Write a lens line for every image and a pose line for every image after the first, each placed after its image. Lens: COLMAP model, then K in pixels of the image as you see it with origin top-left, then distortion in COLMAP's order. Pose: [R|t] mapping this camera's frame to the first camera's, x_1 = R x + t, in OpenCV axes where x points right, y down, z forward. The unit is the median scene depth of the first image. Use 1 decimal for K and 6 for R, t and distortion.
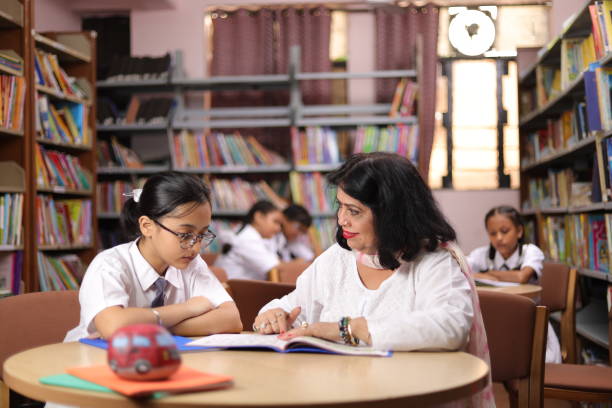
lens RADIAL K [[906.2, 0, 306.0], [0, 906.2, 204.0], [0, 0, 1]] dist [0.000268, 0.016872]
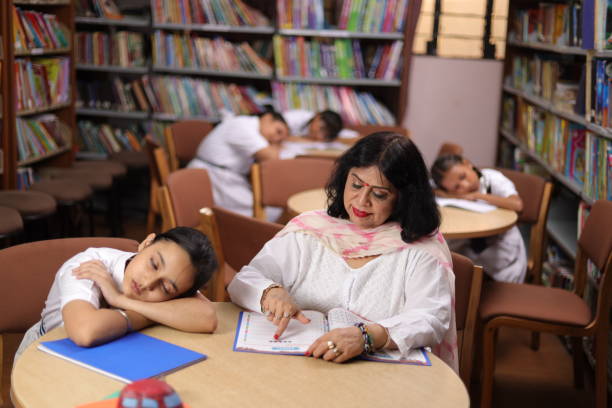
lens RADIAL K [[906.2, 0, 306.0], [0, 906.2, 204.0], [0, 0, 1]] dist [0.000268, 0.016872]
pose [[0.997957, 0.052167, 0.036892, -0.009747], [-0.058871, 0.975140, 0.213627, -0.073489], [-0.024831, -0.215363, 0.976218, 0.004546]]
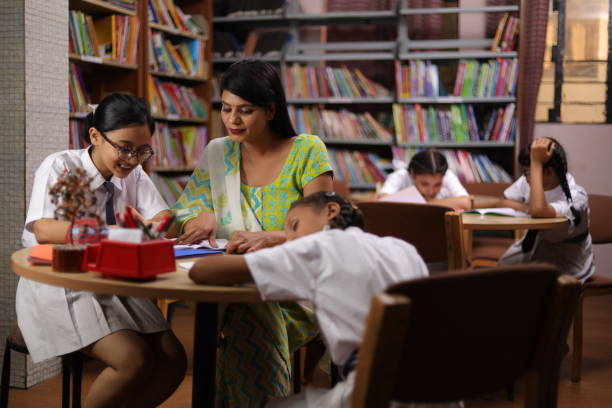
lens RADIAL K [[906.2, 0, 306.0], [0, 906.2, 204.0], [0, 0, 1]] dist [0.000268, 0.016872]
pose [[0.980879, 0.035706, -0.191313, 0.095856], [-0.020396, 0.996472, 0.081406, -0.003305], [0.193545, -0.075948, 0.978147, -0.061863]]
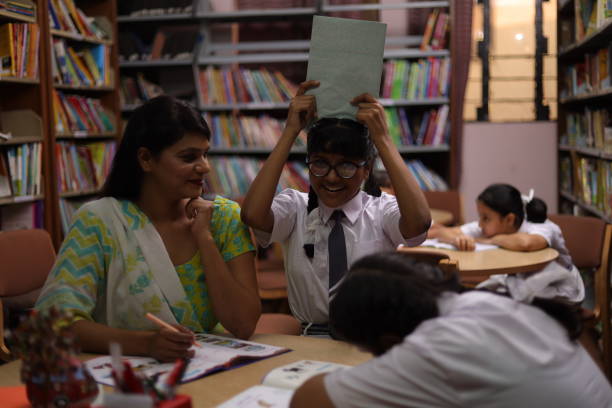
lens RADIAL K [[906.2, 0, 306.0], [0, 906.2, 204.0], [0, 0, 1]] dist [0.000268, 0.016872]
pose [[0.998204, -0.003454, -0.059805, 0.029663], [0.009594, 0.994669, 0.102675, -0.035810], [0.059132, -0.103064, 0.992915, 0.021041]]
